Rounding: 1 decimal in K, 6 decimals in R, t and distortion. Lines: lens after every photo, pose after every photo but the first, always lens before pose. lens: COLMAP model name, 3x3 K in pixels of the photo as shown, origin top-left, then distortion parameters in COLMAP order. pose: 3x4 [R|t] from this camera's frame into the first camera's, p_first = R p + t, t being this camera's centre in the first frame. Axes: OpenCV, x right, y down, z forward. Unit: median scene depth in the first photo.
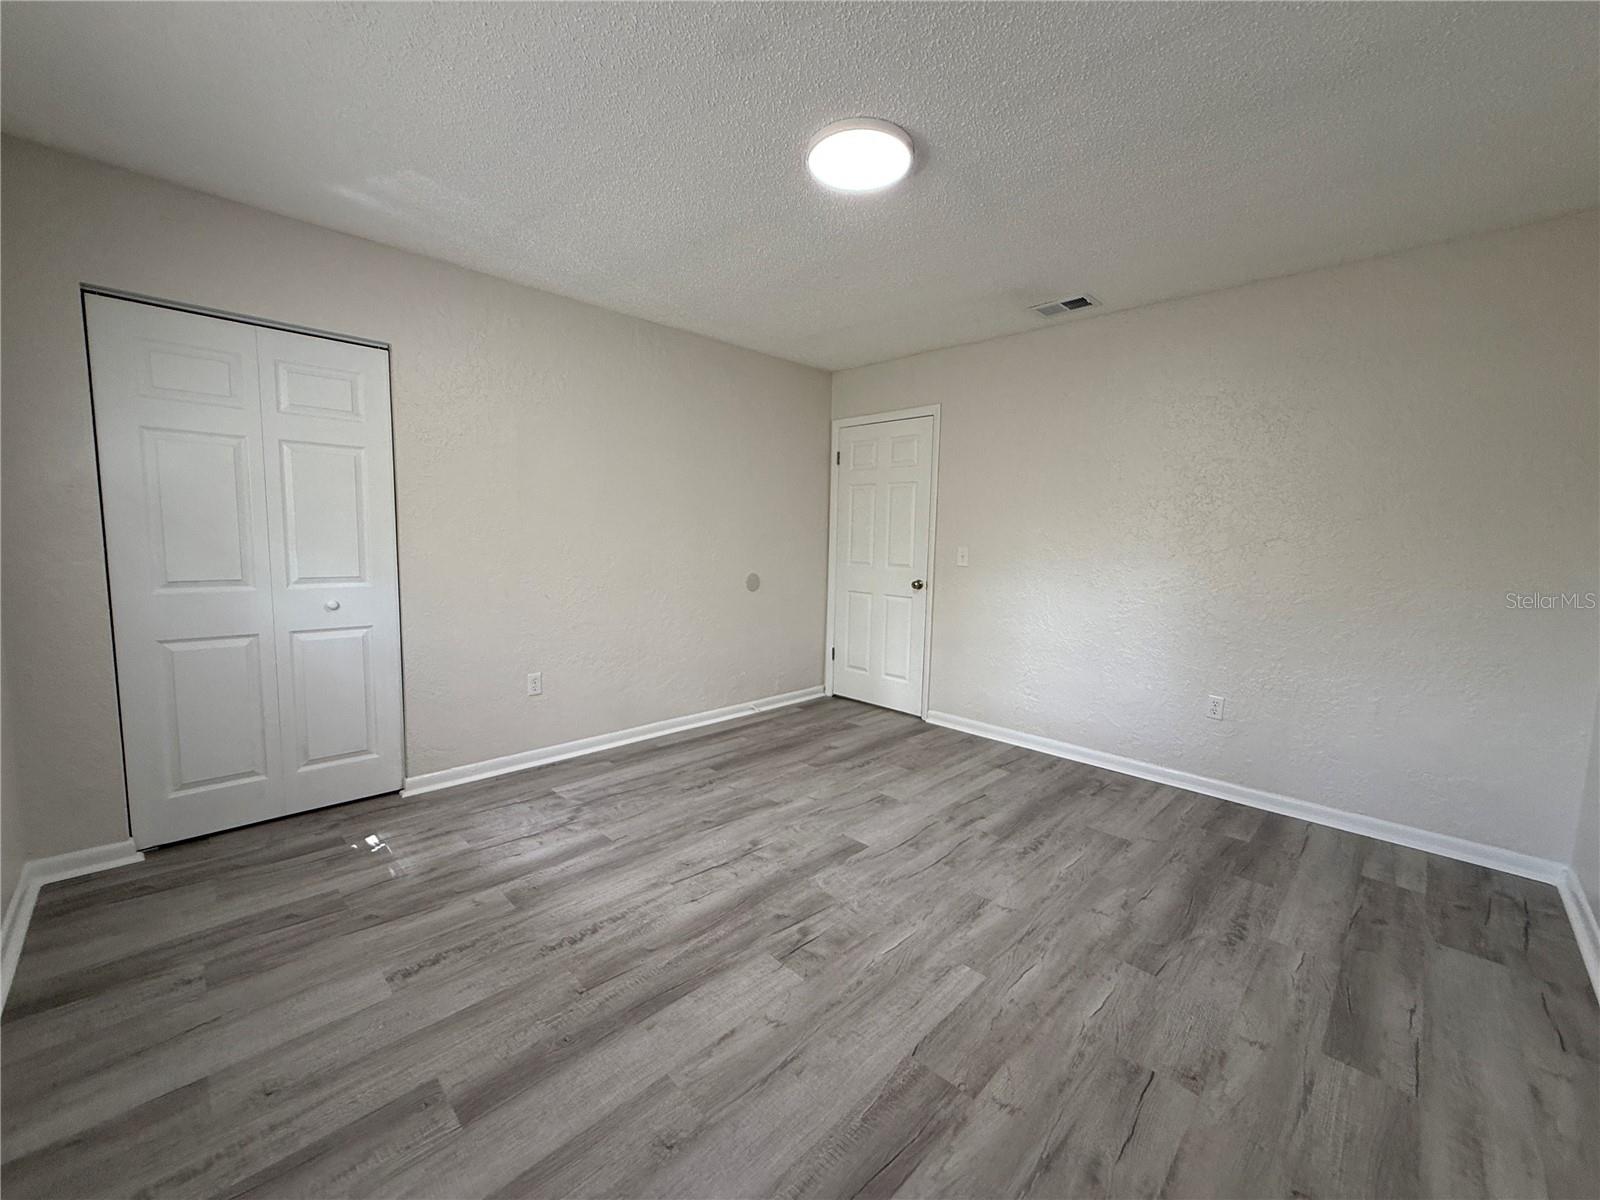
lens RADIAL K [[637.6, 0, 801.4], [0, 637.6, 601.4], [0, 0, 1]] dist [0.003159, -0.000416]
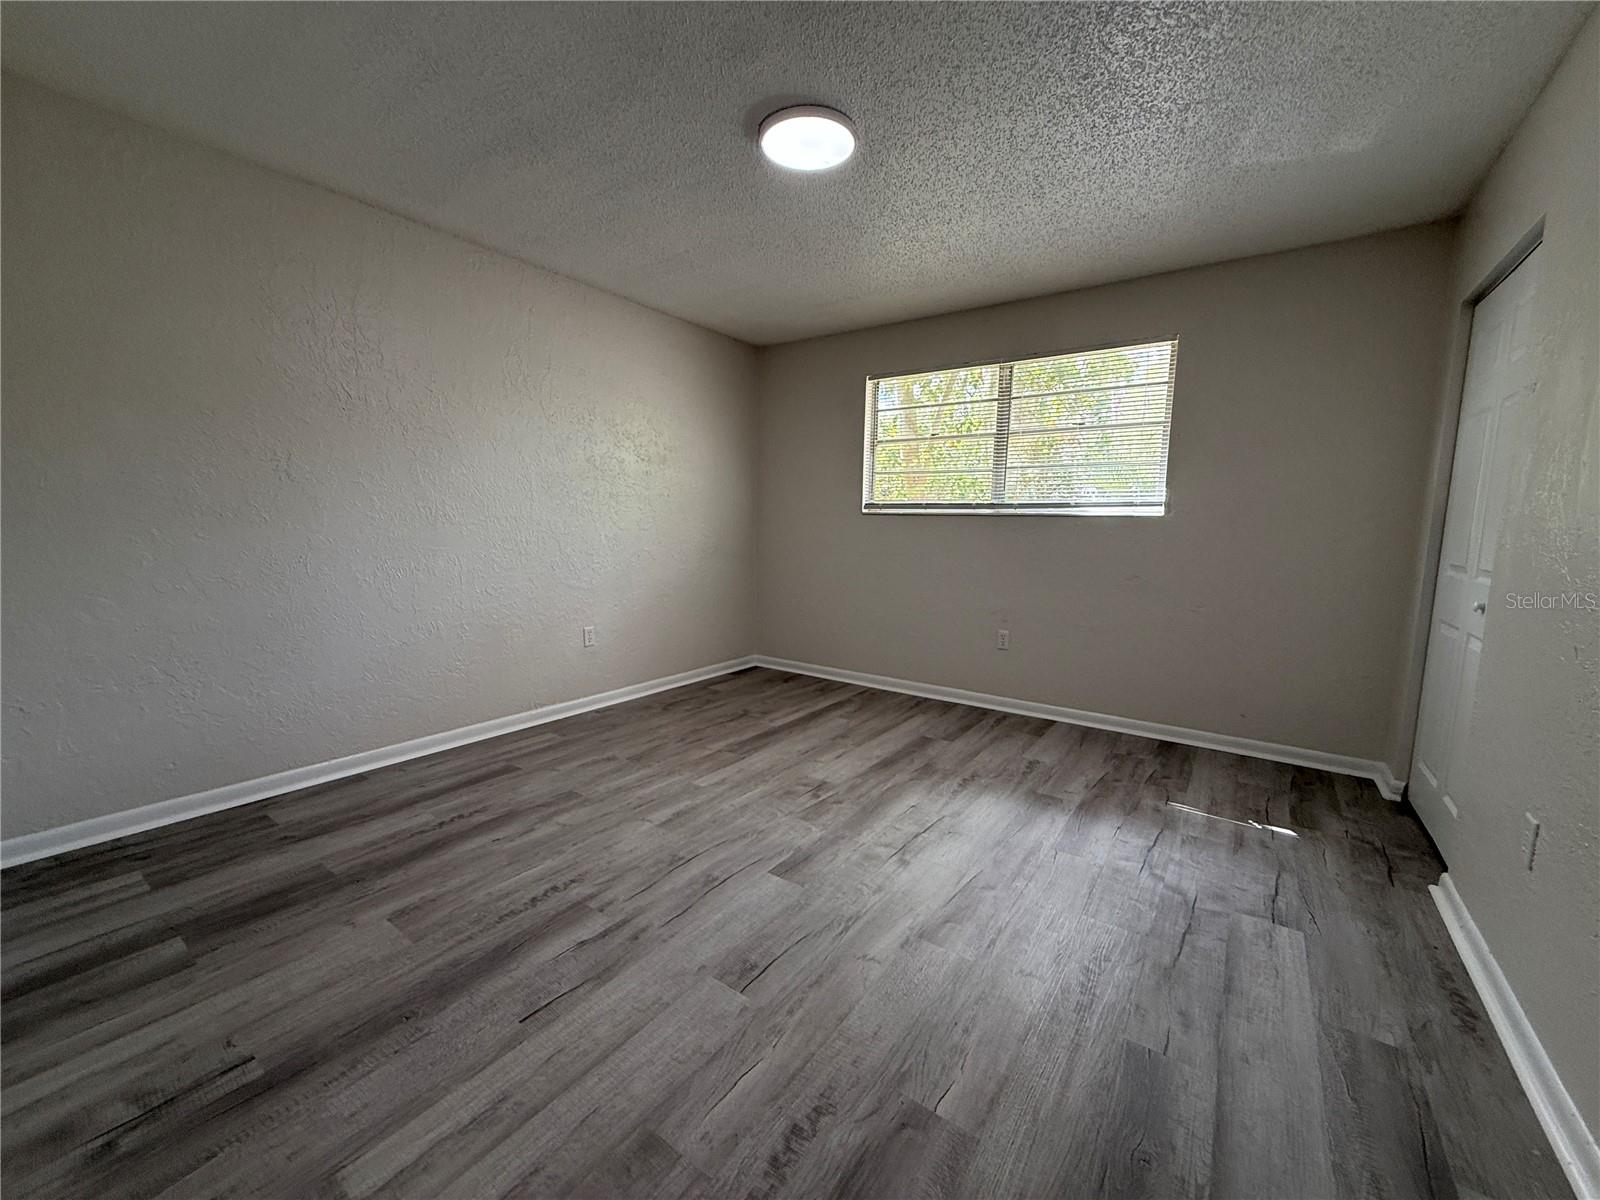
lens RADIAL K [[637.6, 0, 795.6], [0, 637.6, 605.6], [0, 0, 1]] dist [0.003159, -0.000416]
pose [[-0.987431, -0.018838, -0.156926, 0.254416], [-0.055176, 0.971491, 0.230568, -0.166480], [0.148109, 0.236328, -0.960319, 2.110891]]
